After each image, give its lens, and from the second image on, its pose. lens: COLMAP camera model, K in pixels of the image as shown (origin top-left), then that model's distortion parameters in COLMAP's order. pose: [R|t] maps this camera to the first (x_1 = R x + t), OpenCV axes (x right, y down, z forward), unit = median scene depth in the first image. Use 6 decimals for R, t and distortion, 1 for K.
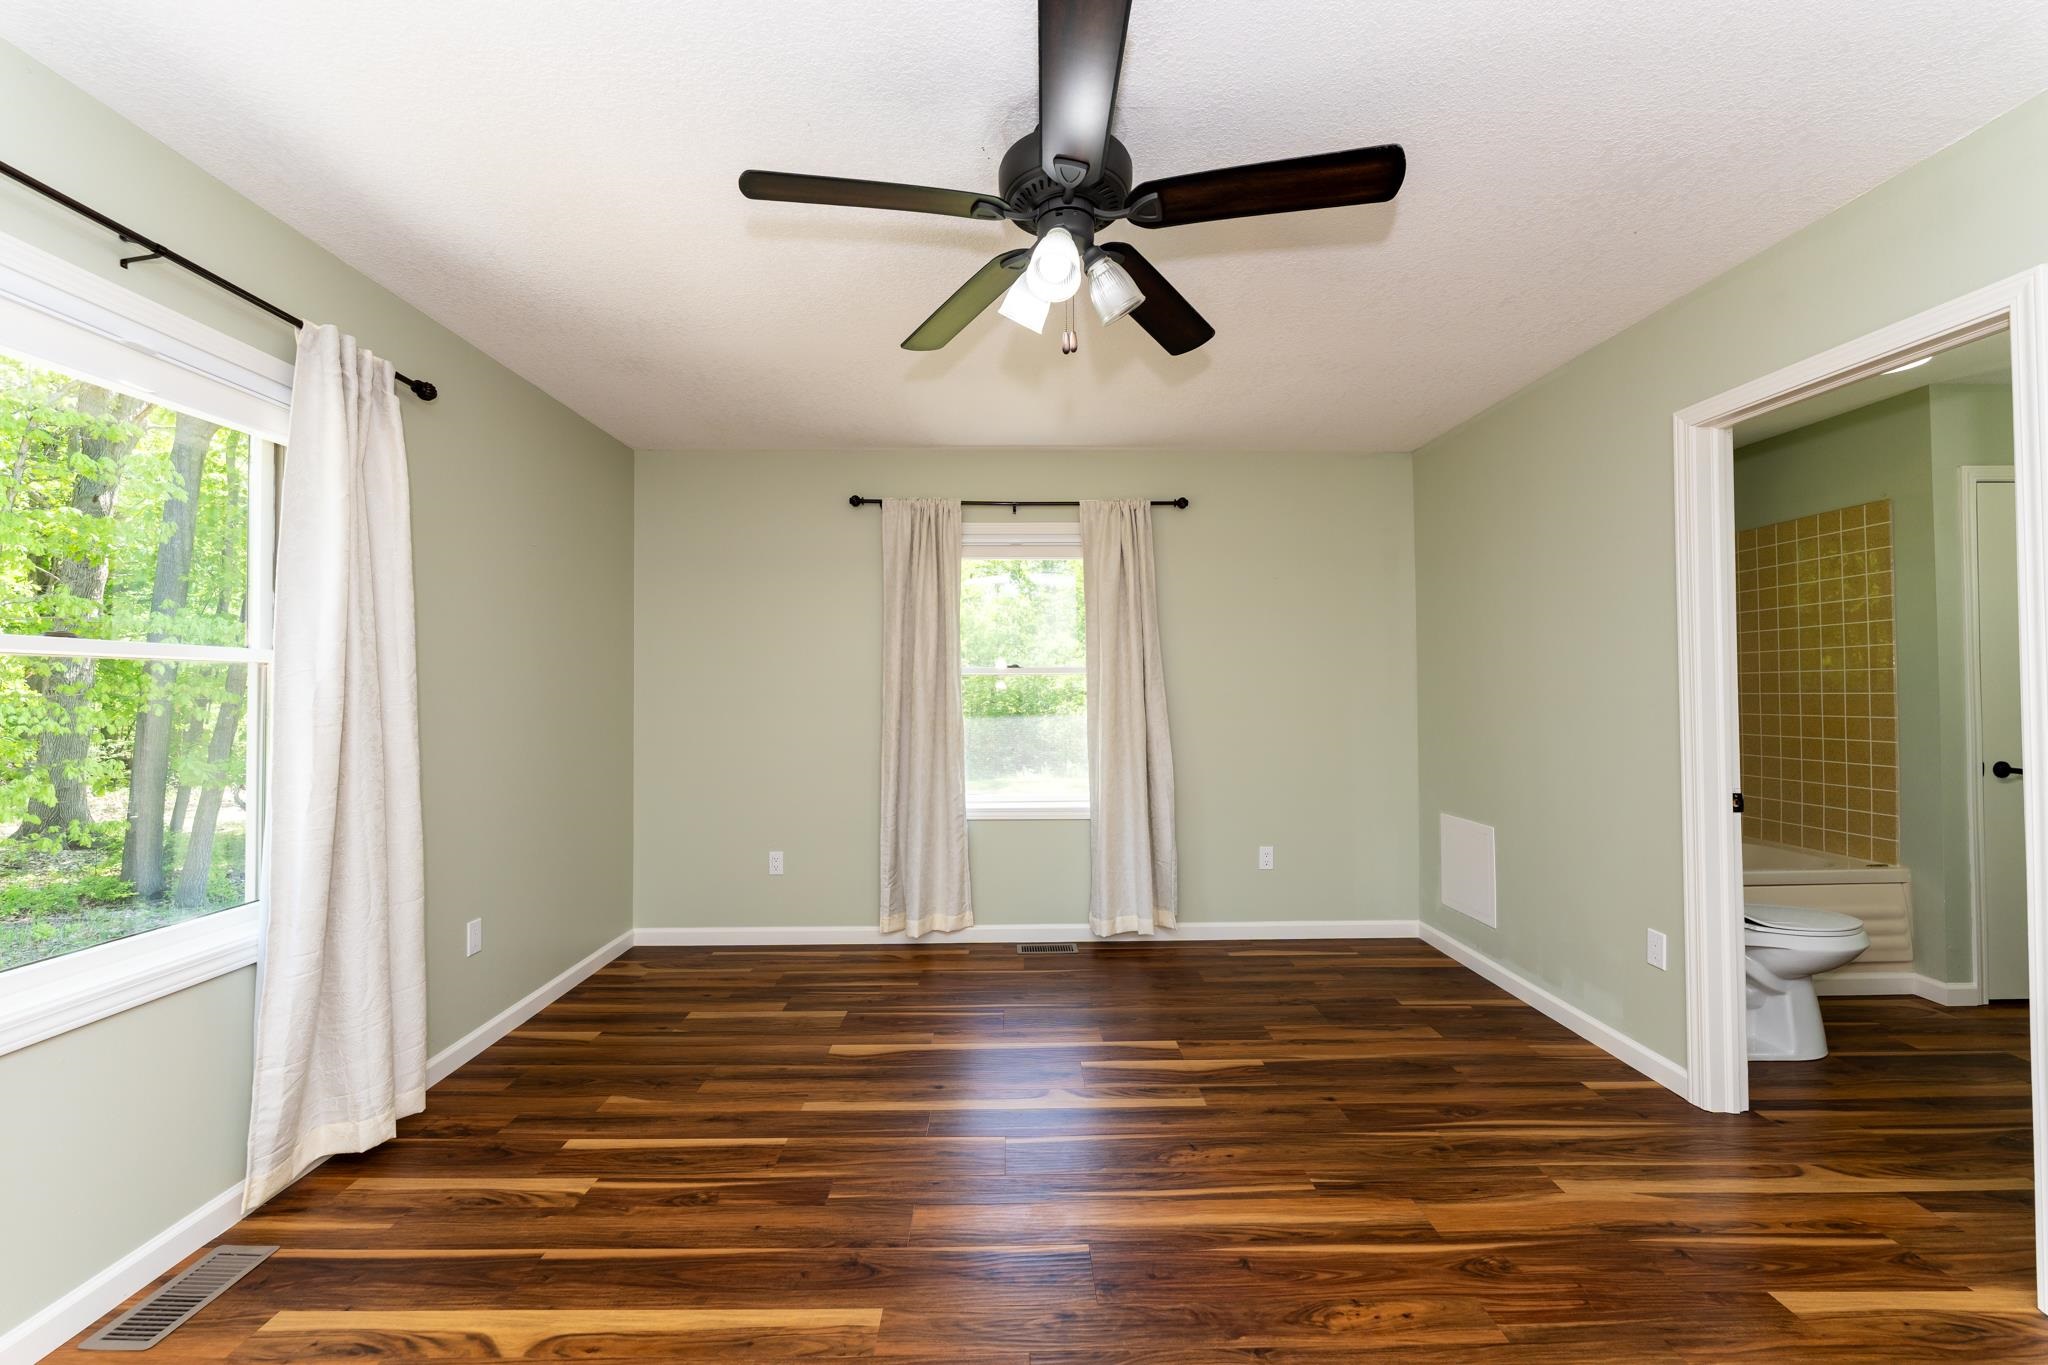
lens RADIAL K [[827.3, 0, 1034.9], [0, 827.3, 677.0], [0, 0, 1]] dist [-0.001154, 0.000073]
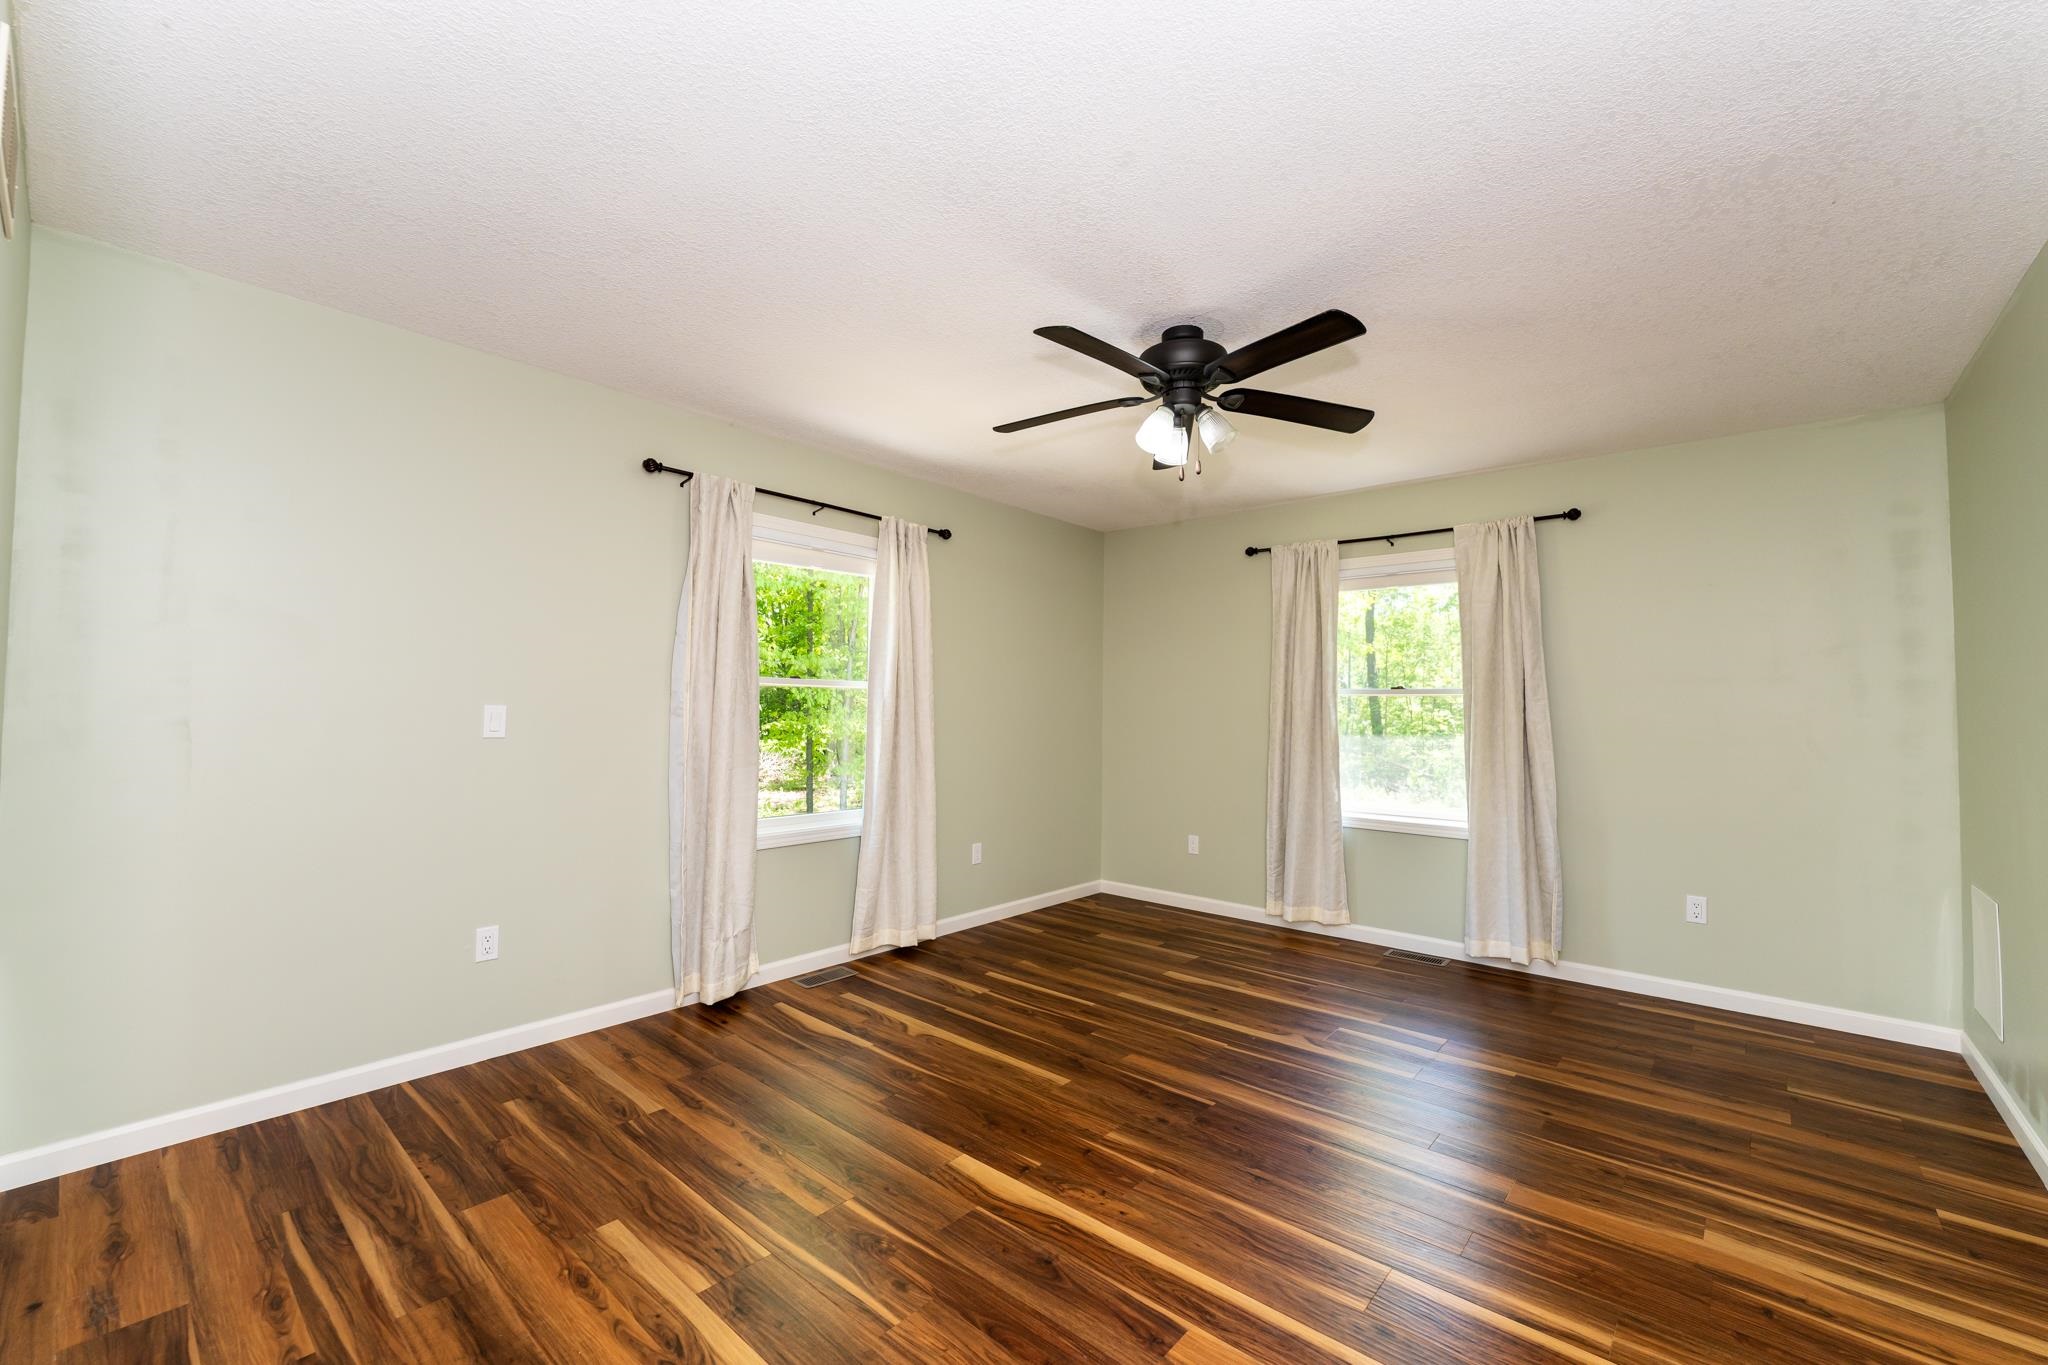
lens RADIAL K [[827.3, 0, 1008.6], [0, 827.3, 676.6], [0, 0, 1]] dist [-0.001154, 0.000073]
pose [[0.736771, -0.012524, -0.676026, 0.439643], [-0.004671, 0.999710, -0.023612, -0.000222], [0.676126, 0.020554, 0.736499, -0.162916]]
